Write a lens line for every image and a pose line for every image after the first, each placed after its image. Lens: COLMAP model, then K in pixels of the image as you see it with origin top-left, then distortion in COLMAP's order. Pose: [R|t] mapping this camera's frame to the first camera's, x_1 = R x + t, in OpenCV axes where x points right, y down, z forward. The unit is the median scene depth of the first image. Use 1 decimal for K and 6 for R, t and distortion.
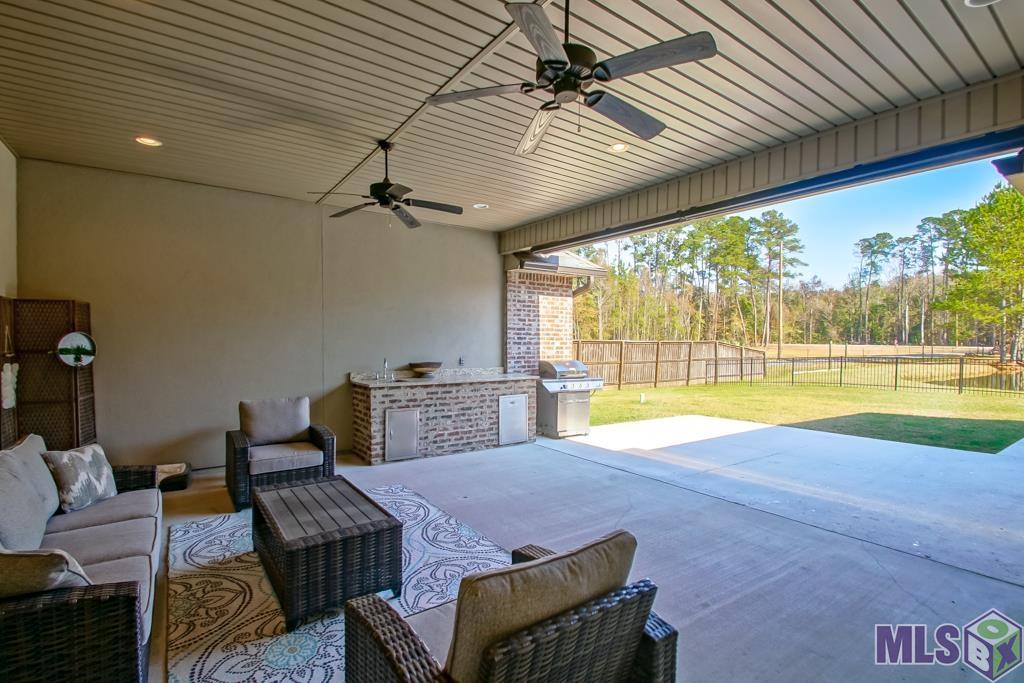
lens RADIAL K [[470.0, 0, 503.5], [0, 470.0, 344.8], [0, 0, 1]] dist [-0.013419, -0.002366]
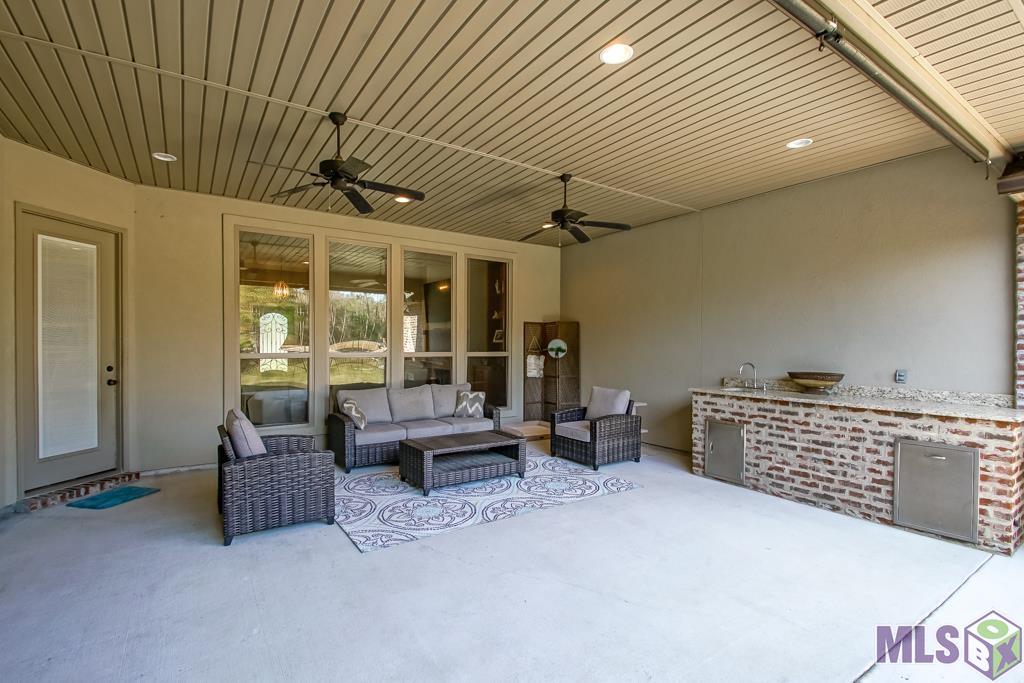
lens RADIAL K [[470.0, 0, 503.0], [0, 470.0, 345.0], [0, 0, 1]] dist [-0.013419, -0.002366]
pose [[-0.028219, -0.007927, -0.999570, 0.619049], [-0.017139, 0.999825, -0.007445, 0.008774], [0.999455, 0.016922, -0.028350, 0.578174]]
